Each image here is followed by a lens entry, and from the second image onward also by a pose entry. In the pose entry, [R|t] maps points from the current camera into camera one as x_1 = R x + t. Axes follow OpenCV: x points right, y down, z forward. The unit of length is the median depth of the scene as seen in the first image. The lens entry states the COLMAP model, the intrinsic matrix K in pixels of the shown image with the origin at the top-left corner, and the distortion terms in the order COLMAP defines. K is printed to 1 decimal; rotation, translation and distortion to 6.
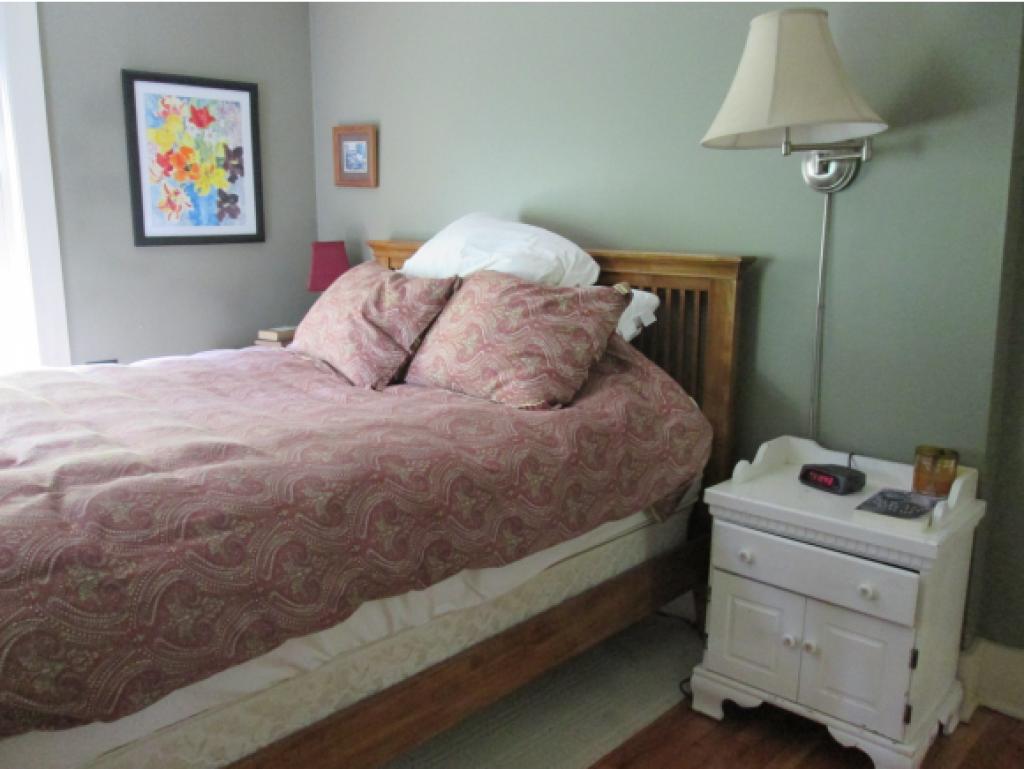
lens RADIAL K [[825.3, 0, 524.6], [0, 825.3, 382.5], [0, 0, 1]] dist [-0.043015, 0.007531]
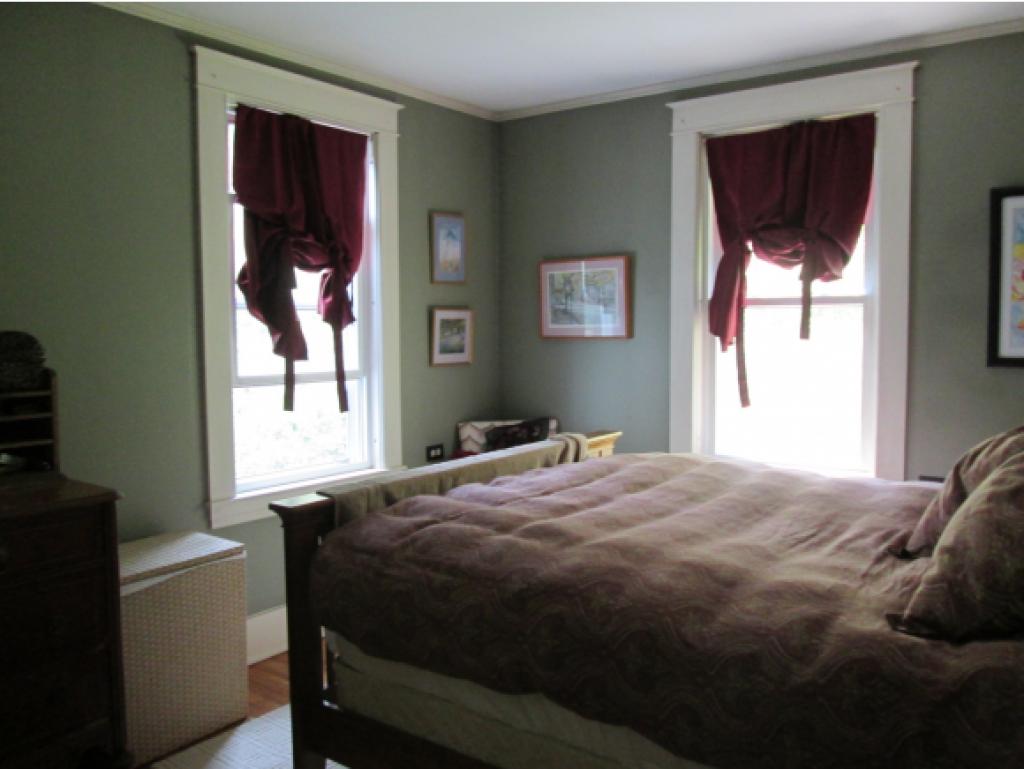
lens RADIAL K [[825.3, 0, 524.6], [0, 825.3, 382.5], [0, 0, 1]] dist [-0.043015, 0.007531]
pose [[0.148744, 0.066186, -0.986658, 0.816705], [-0.183666, 0.982246, 0.038202, -0.177397], [0.971670, 0.175533, 0.158260, 0.672079]]
